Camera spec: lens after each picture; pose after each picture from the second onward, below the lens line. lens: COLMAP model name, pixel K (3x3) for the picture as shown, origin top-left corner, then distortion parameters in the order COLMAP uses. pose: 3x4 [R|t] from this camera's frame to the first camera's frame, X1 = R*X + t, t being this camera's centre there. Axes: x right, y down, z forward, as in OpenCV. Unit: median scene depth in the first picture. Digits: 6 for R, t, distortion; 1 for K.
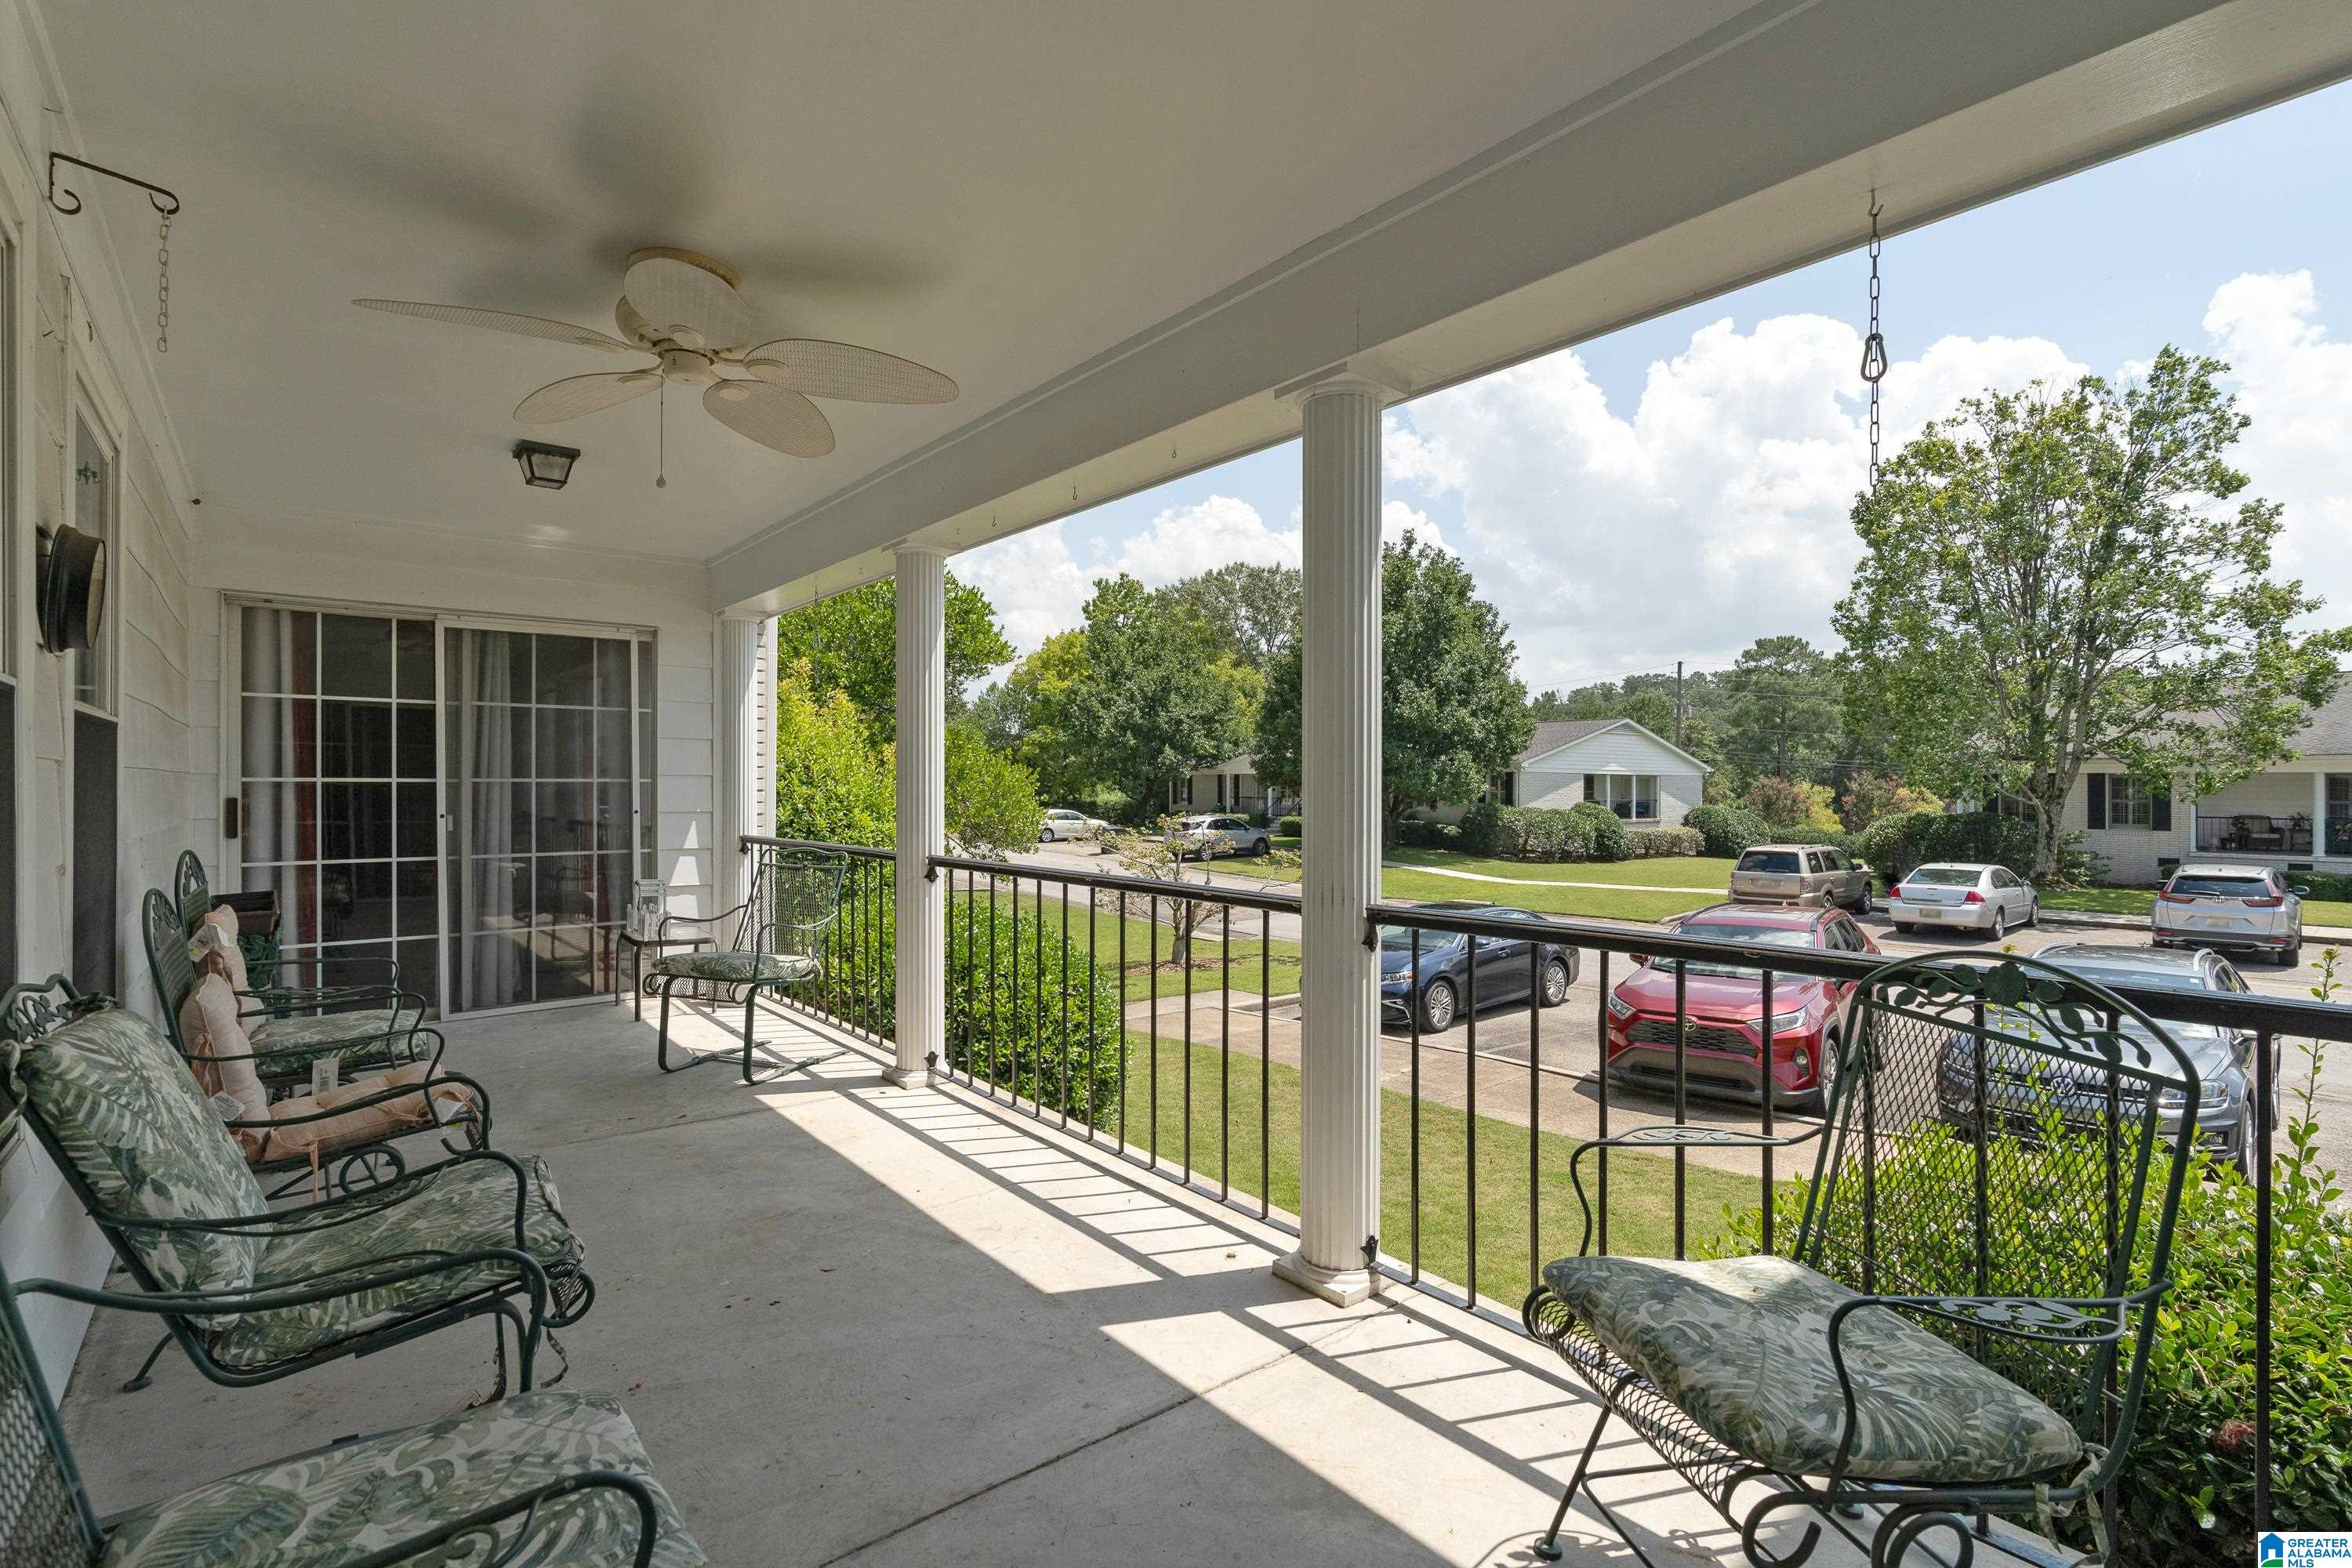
lens RADIAL K [[1079.0, 0, 1175.0], [0, 1079.0, 787.5], [0, 0, 1]] dist [-0.007512, 0.000941]
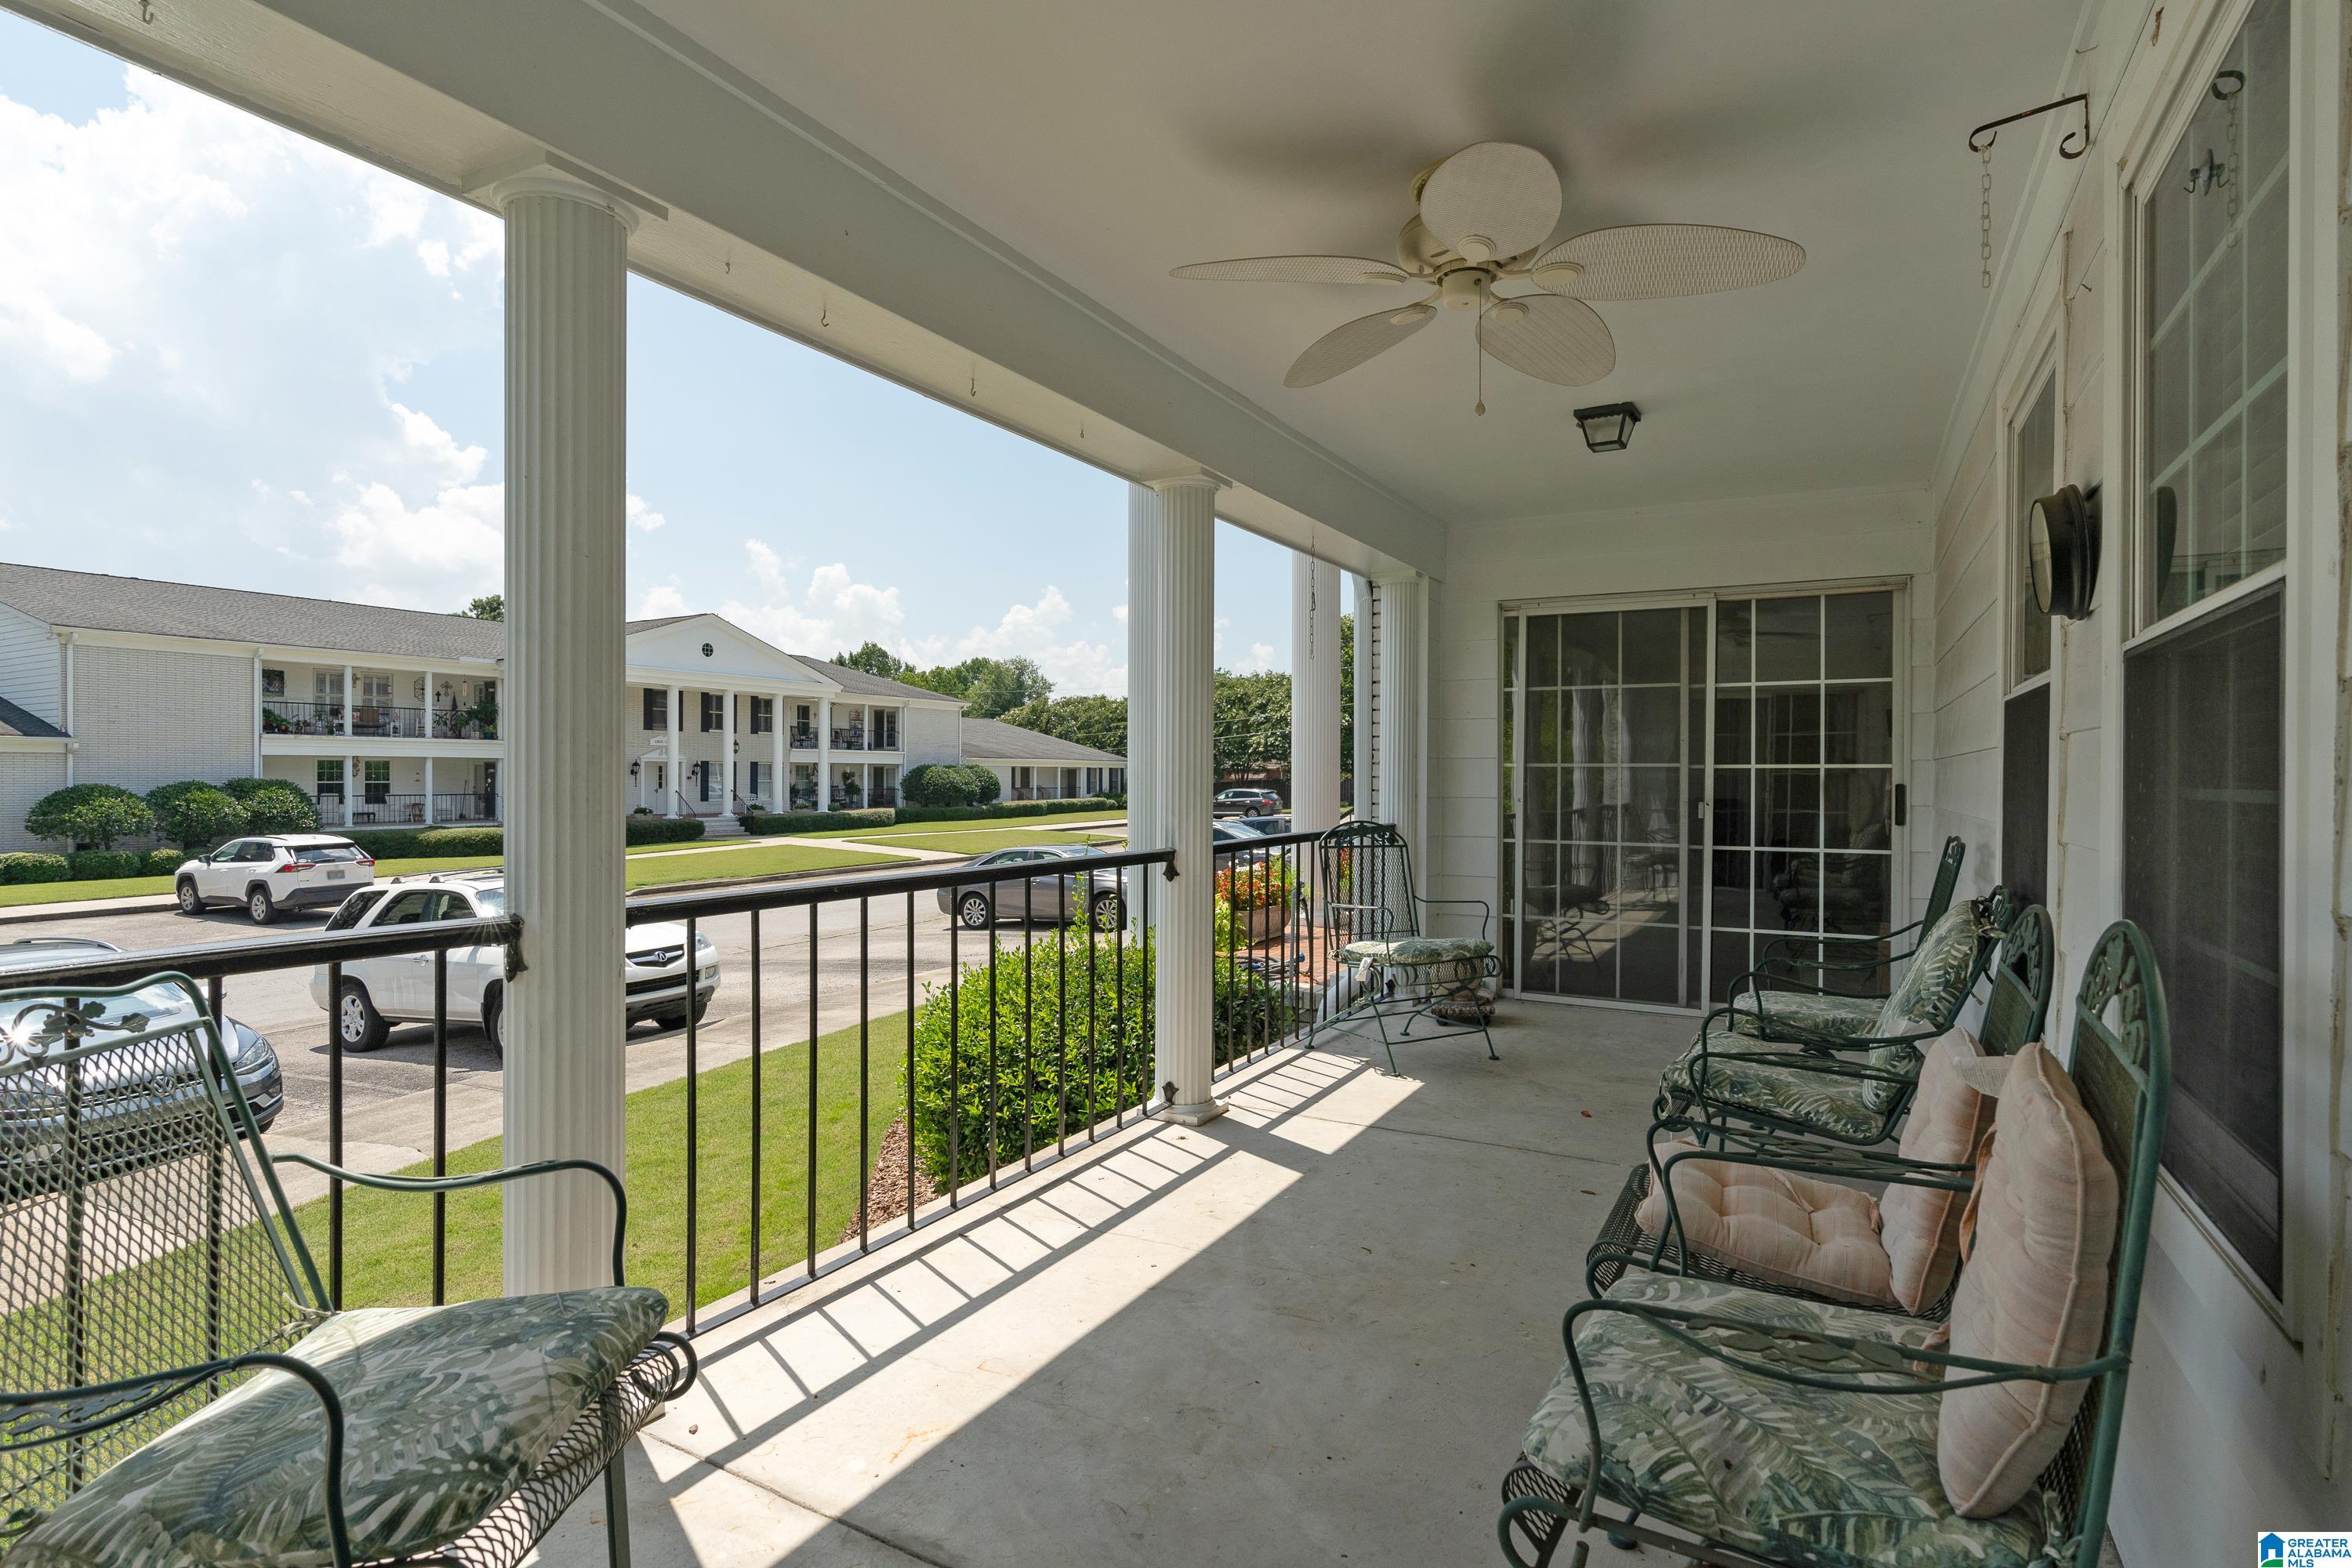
lens RADIAL K [[1202.2, 0, 1173.7], [0, 1202.2, 781.5], [0, 0, 1]] dist [0.000241, 0.000087]
pose [[-0.370763, -0.011213, 0.928660, -1.073901], [-0.008095, 0.999928, 0.008842, 0.006282], [-0.928692, -0.004239, -0.370827, 1.324687]]
